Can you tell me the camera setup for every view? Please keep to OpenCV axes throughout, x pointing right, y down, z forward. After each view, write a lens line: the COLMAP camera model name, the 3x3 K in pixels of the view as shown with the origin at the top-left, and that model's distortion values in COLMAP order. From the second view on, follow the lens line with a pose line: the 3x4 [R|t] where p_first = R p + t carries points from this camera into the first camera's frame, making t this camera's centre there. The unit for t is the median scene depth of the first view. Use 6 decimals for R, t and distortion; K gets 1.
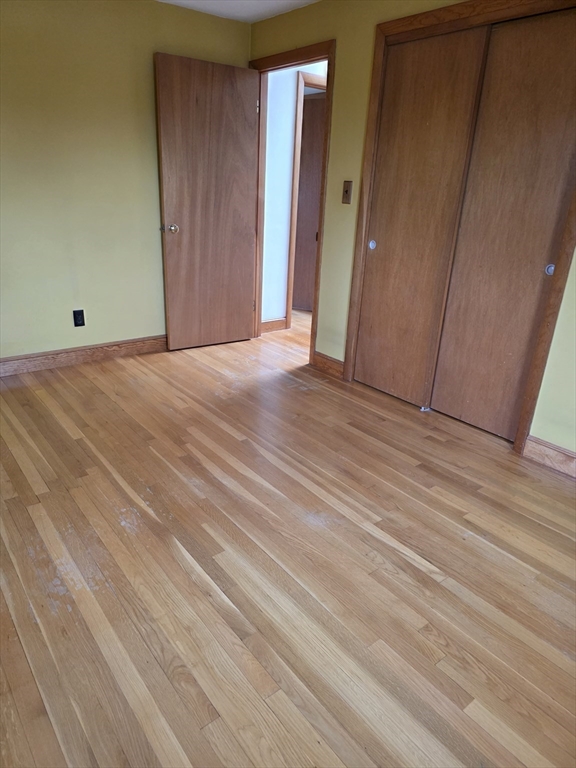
lens RADIAL K [[524.5, 0, 290.7], [0, 524.5, 385.0], [0, 0, 1]] dist [0.067411, -0.056830]
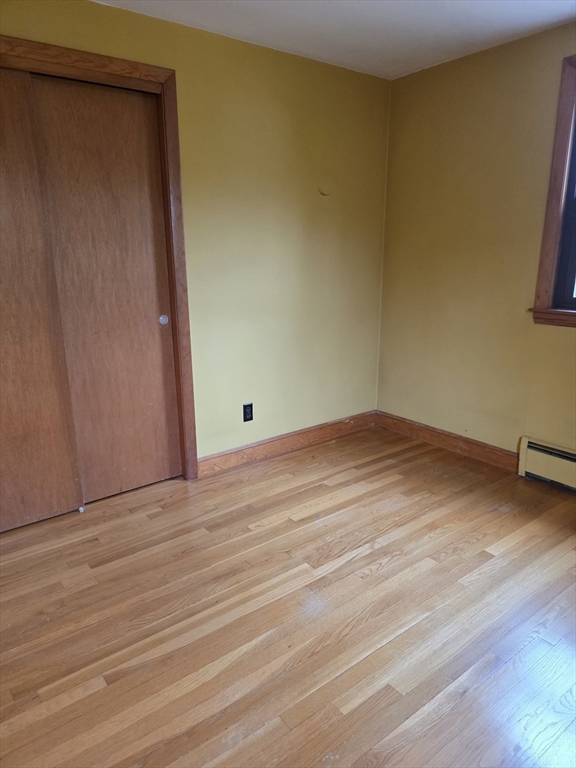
lens RADIAL K [[524.5, 0, 260.5], [0, 524.5, 393.3], [0, 0, 1]] dist [0.067411, -0.056830]
pose [[0.021126, -0.307471, 0.951323, -0.621439], [0.369248, 0.886660, 0.278371, -0.316439], [-0.929091, 0.345394, 0.132265, 0.724927]]
